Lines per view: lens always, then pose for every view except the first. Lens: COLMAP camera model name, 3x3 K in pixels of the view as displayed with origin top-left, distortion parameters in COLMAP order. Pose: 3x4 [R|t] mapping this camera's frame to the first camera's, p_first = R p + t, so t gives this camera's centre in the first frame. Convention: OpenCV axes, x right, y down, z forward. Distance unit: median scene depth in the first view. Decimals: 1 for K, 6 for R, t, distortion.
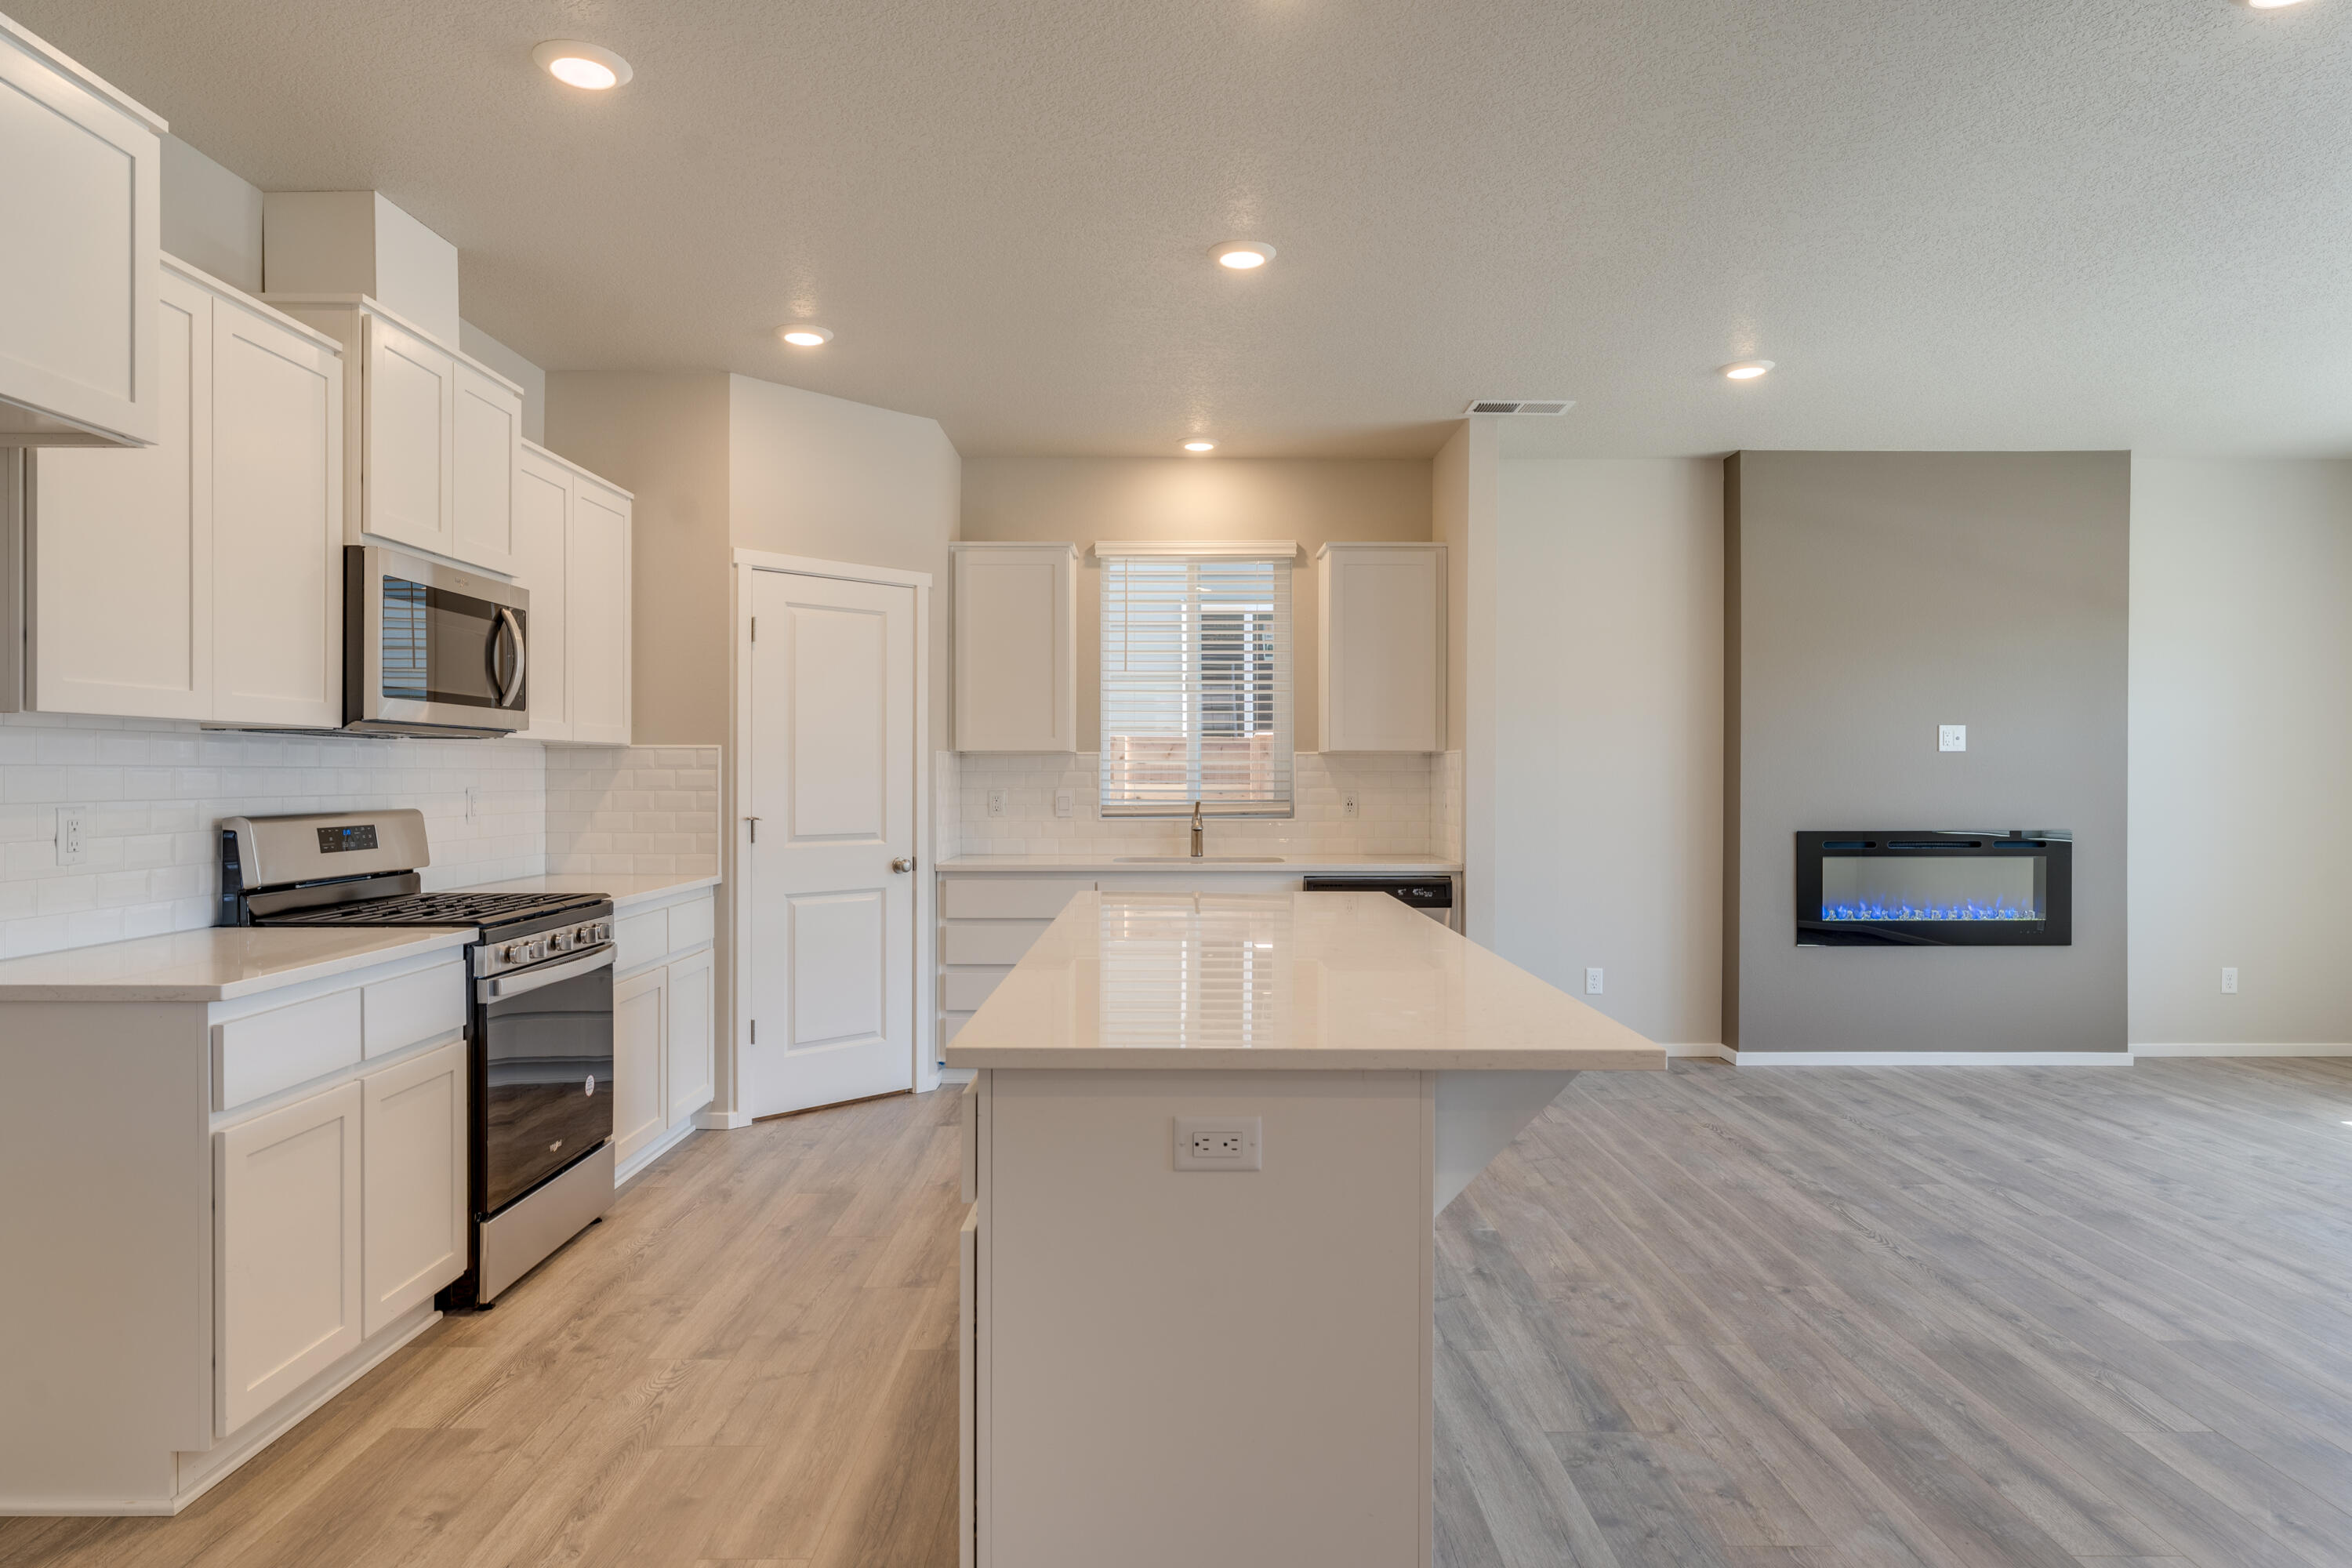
lens RADIAL K [[1370.3, 0, 1182.8], [0, 1370.3, 788.6], [0, 0, 1]] dist [0.001031, 0.000639]
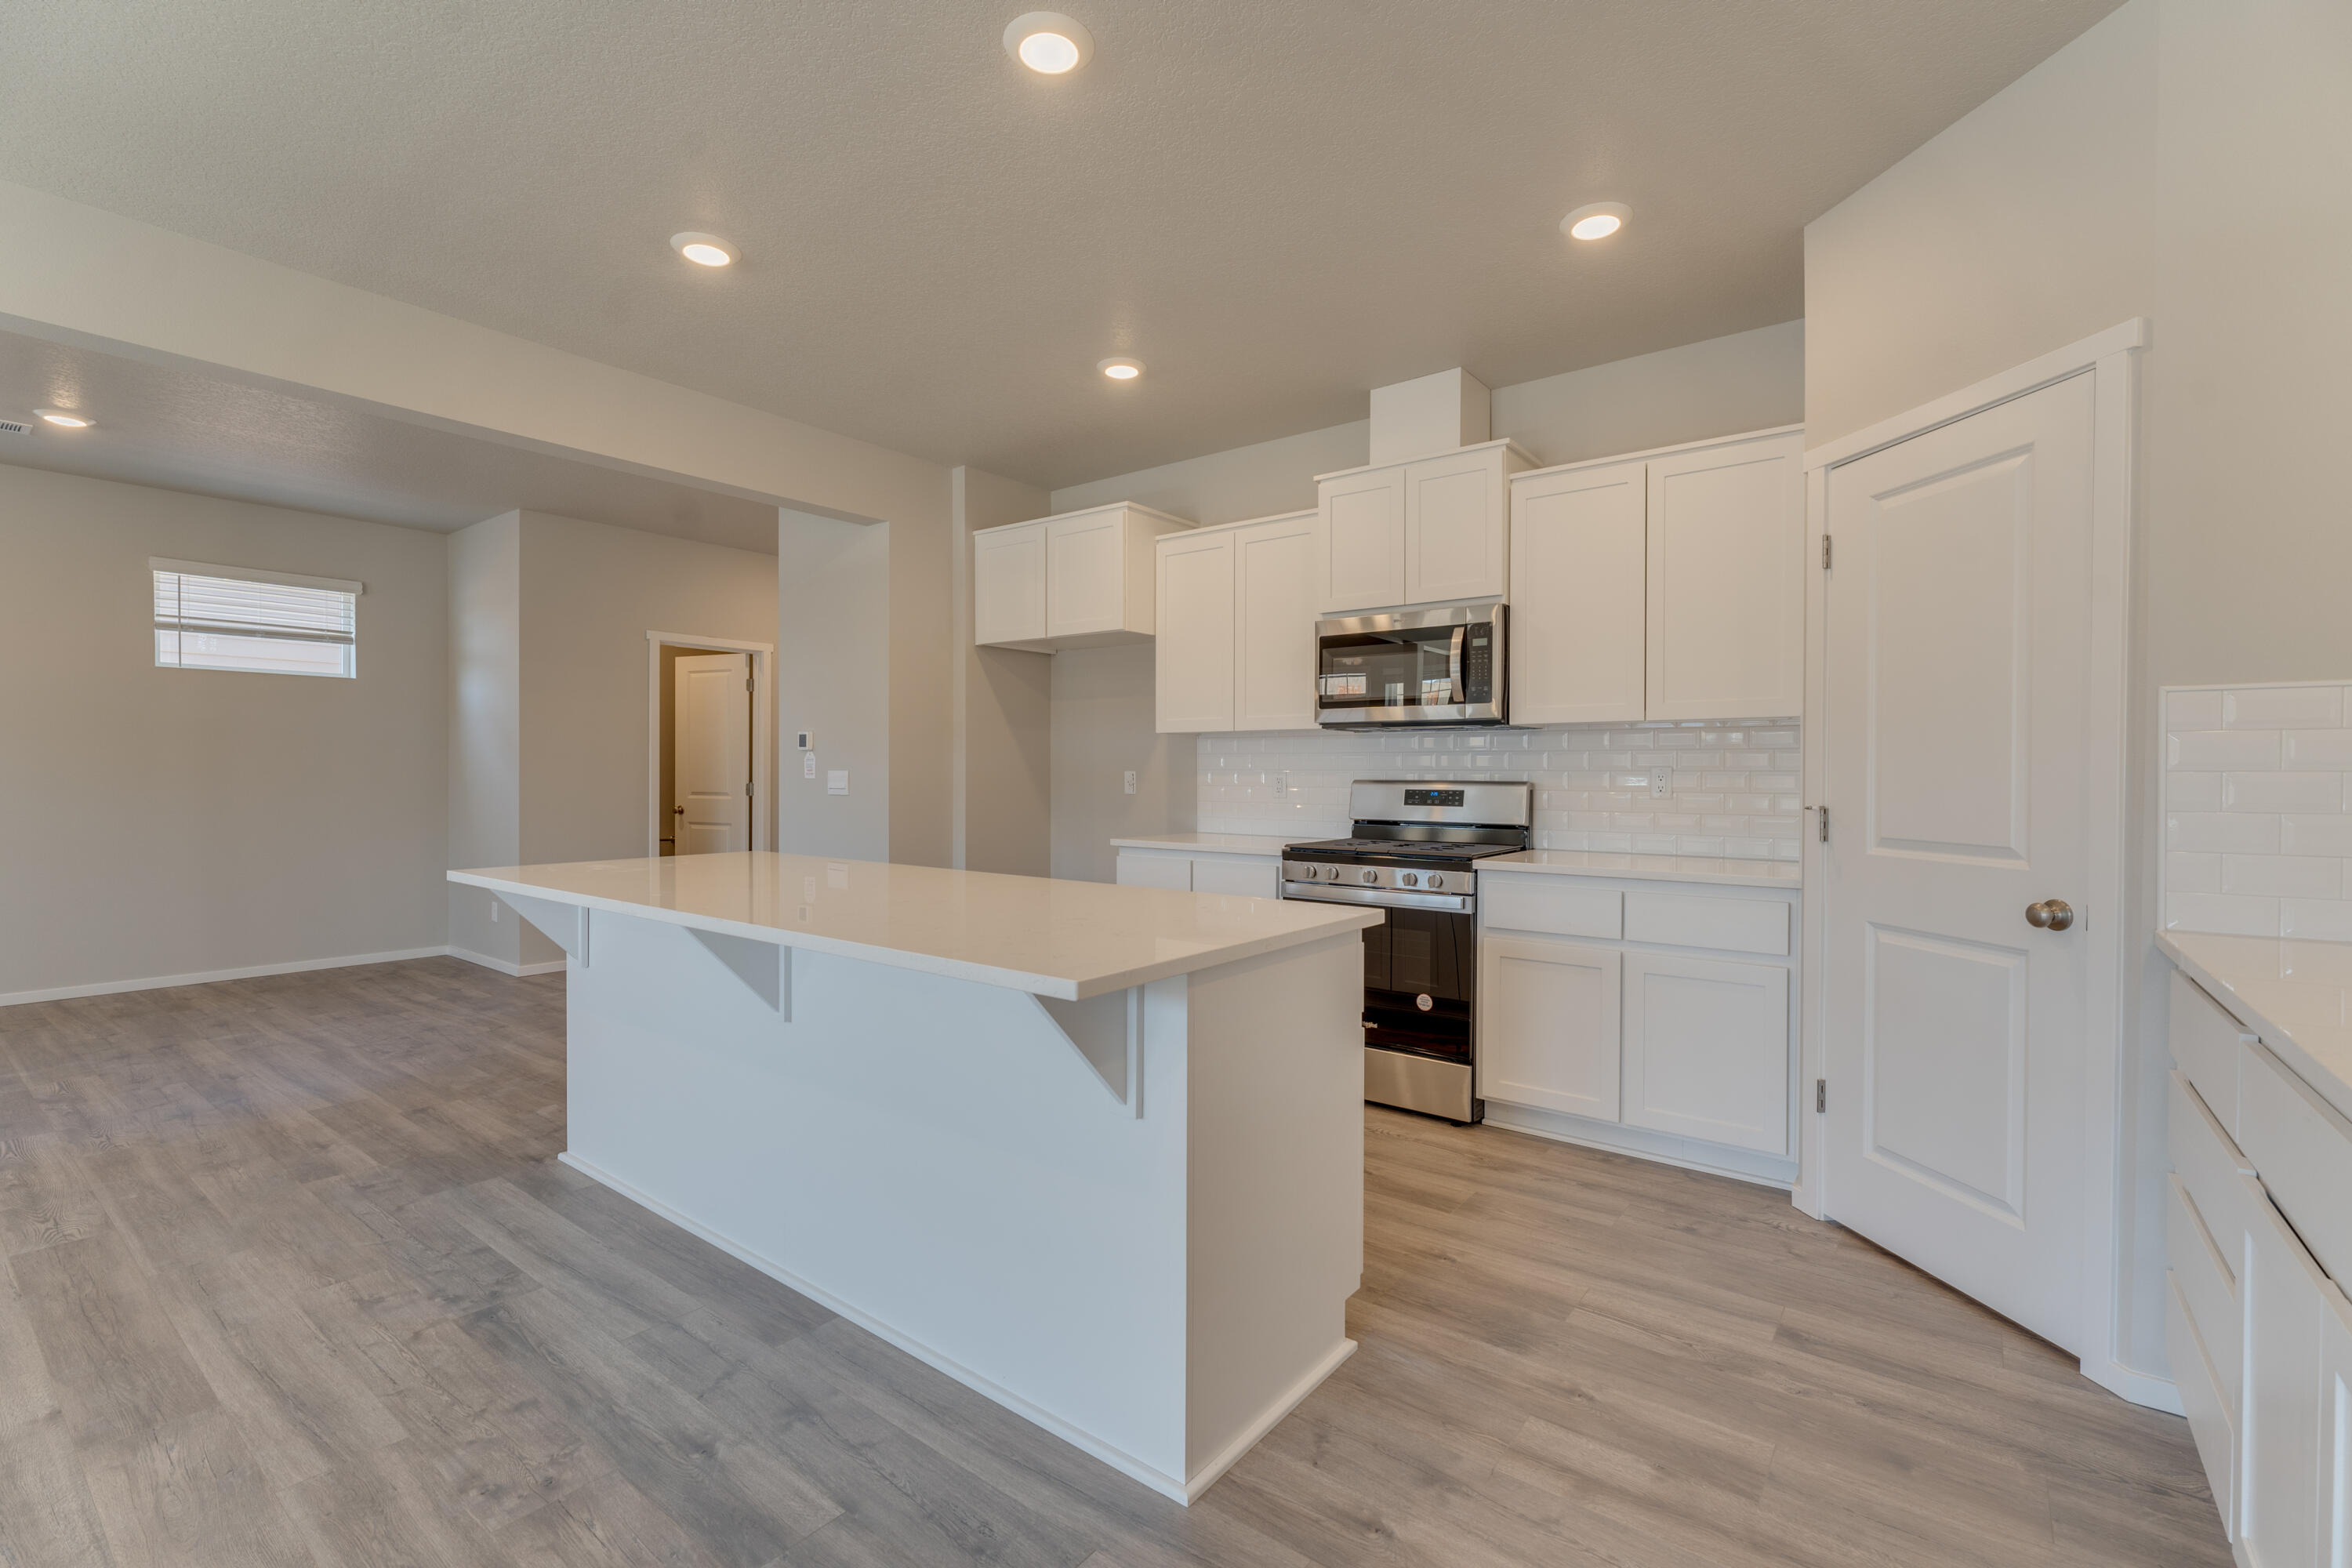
lens RADIAL K [[1030.6, 0, 1174.9], [0, 1030.6, 788.5], [0, 0, 1]] dist [0.001999, -0.001426]
pose [[-0.617830, 0.007154, -0.786279, 0.341190], [-0.013598, 0.999712, 0.019780, 0.005059], [0.786194, 0.022912, -0.617555, 1.074705]]
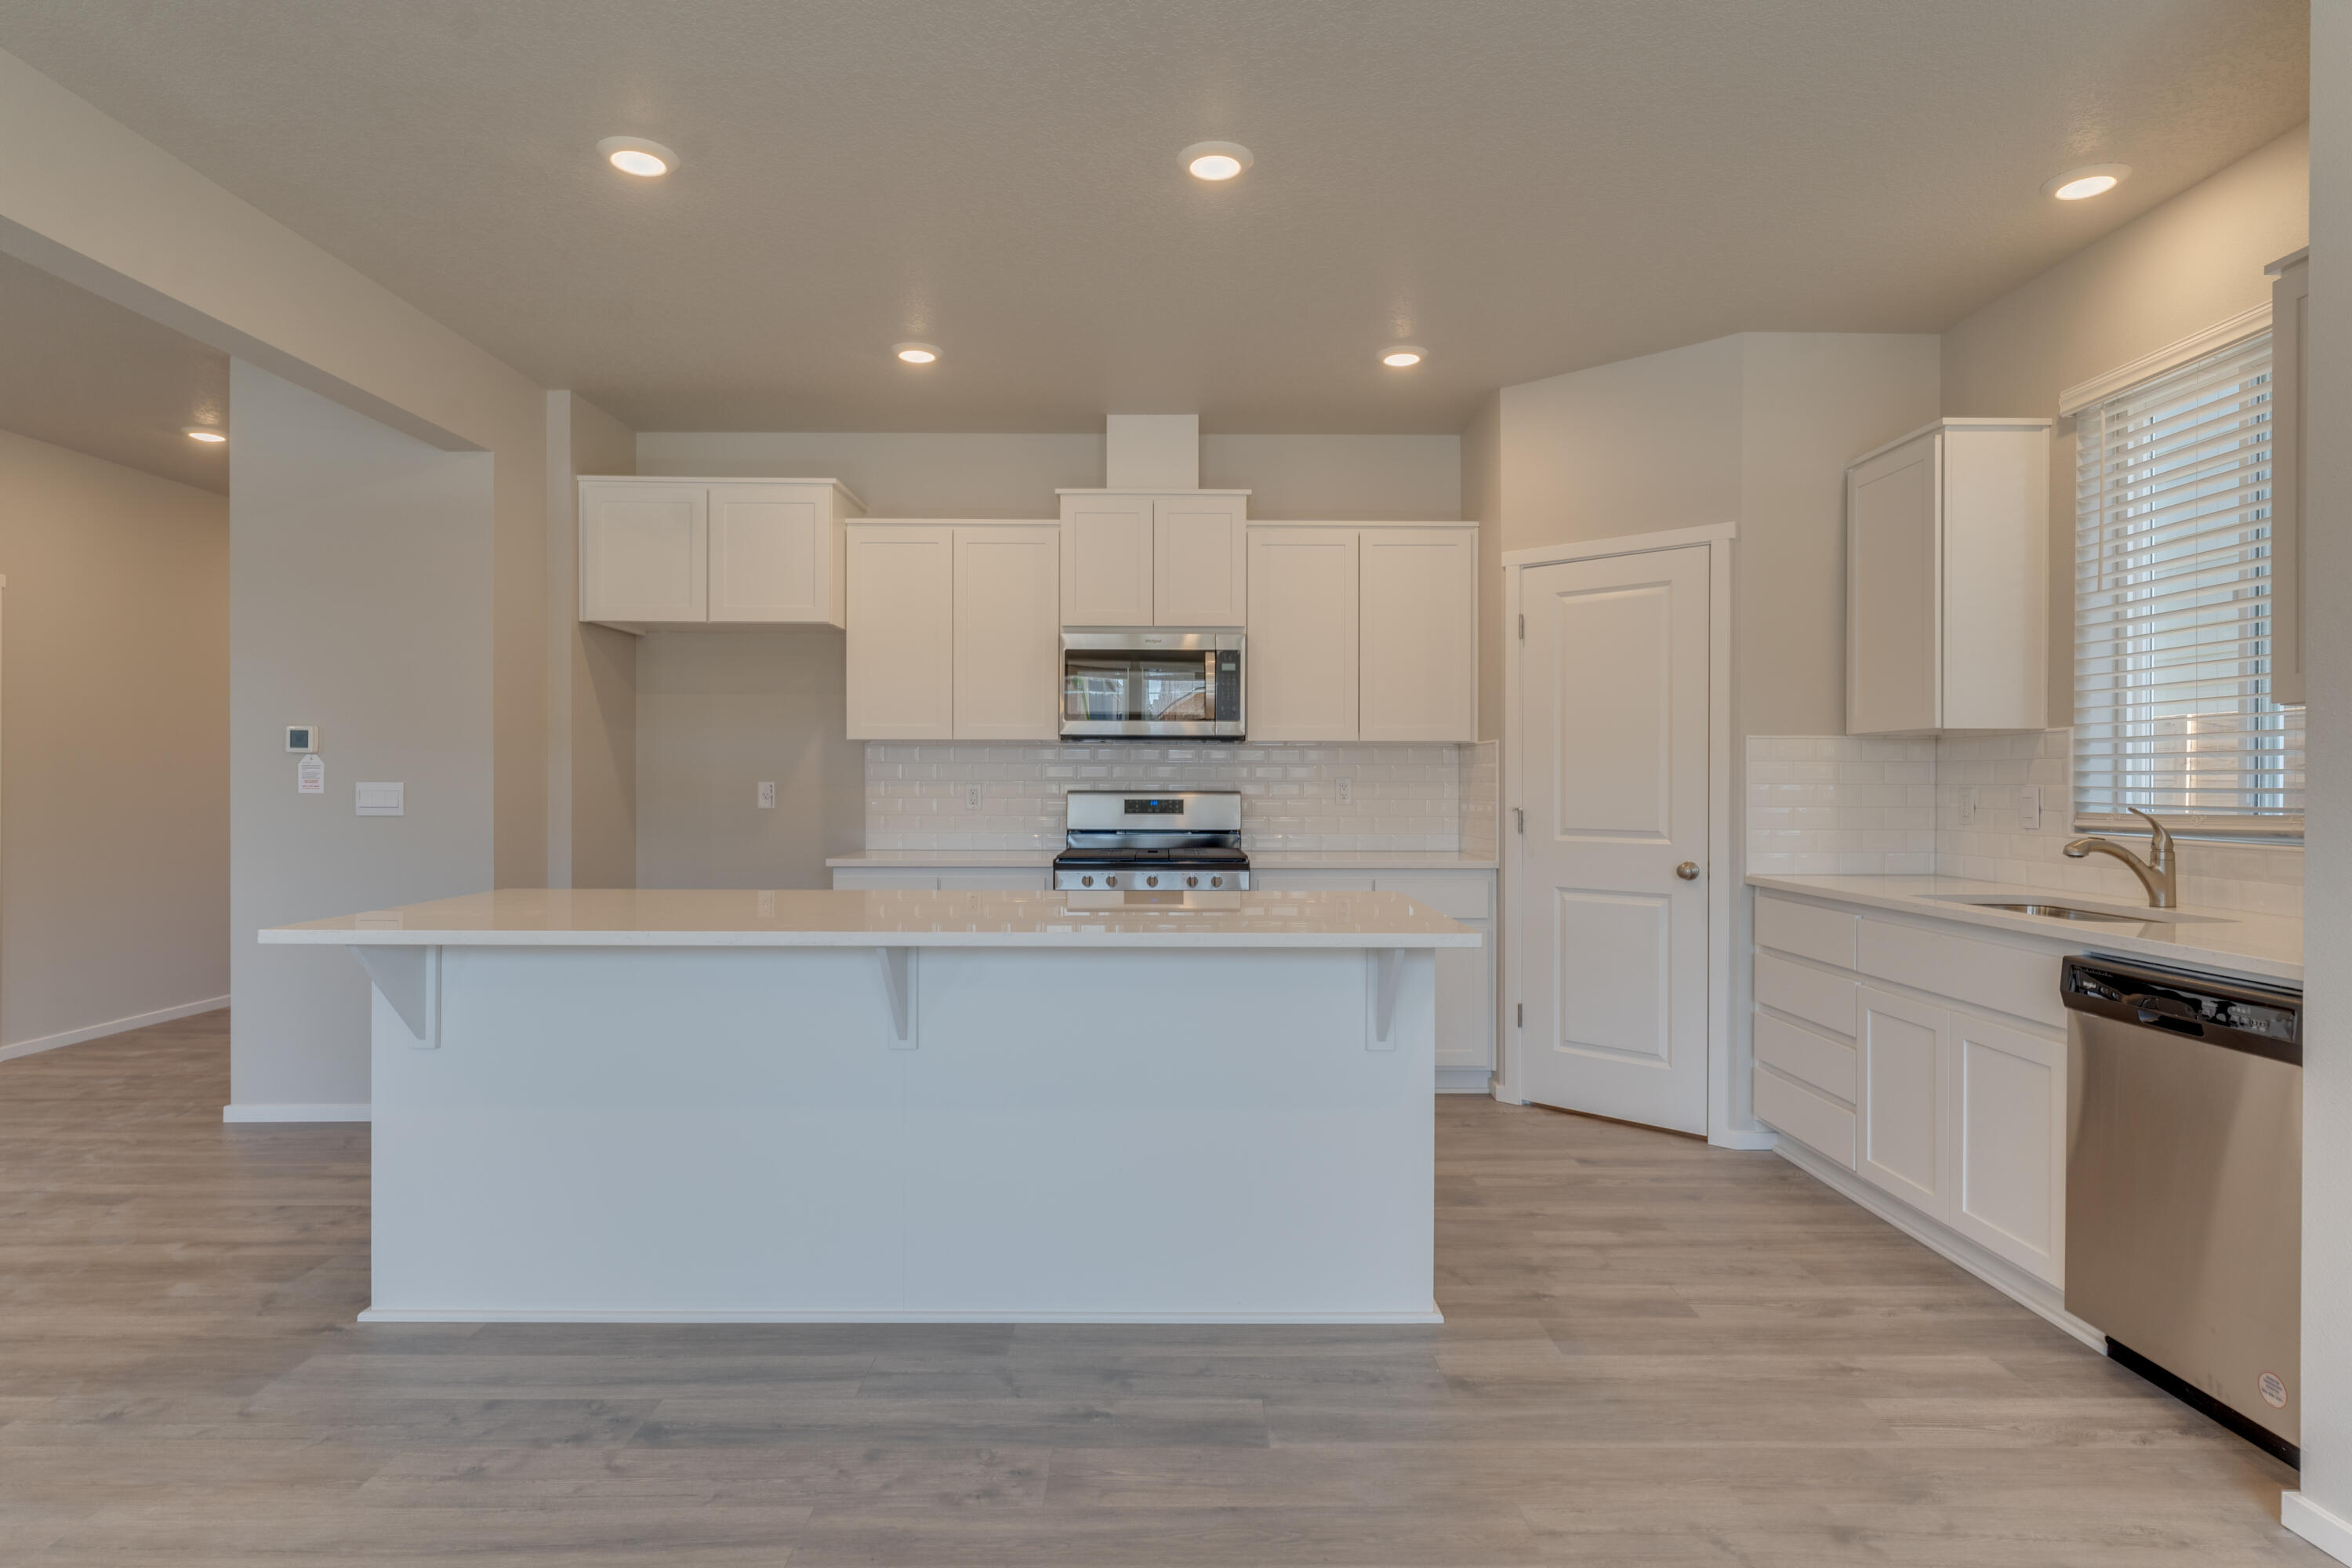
lens RADIAL K [[1282.1, 0, 1181.8], [0, 1282.1, 786.3], [0, 0, 1]] dist [-0.000062, -0.003697]
pose [[0.001069, 0.003012, -0.999995, 0.656243], [-0.012988, 0.999911, 0.002998, 0.005102], [0.999915, 0.012985, 0.001108, 0.747762]]
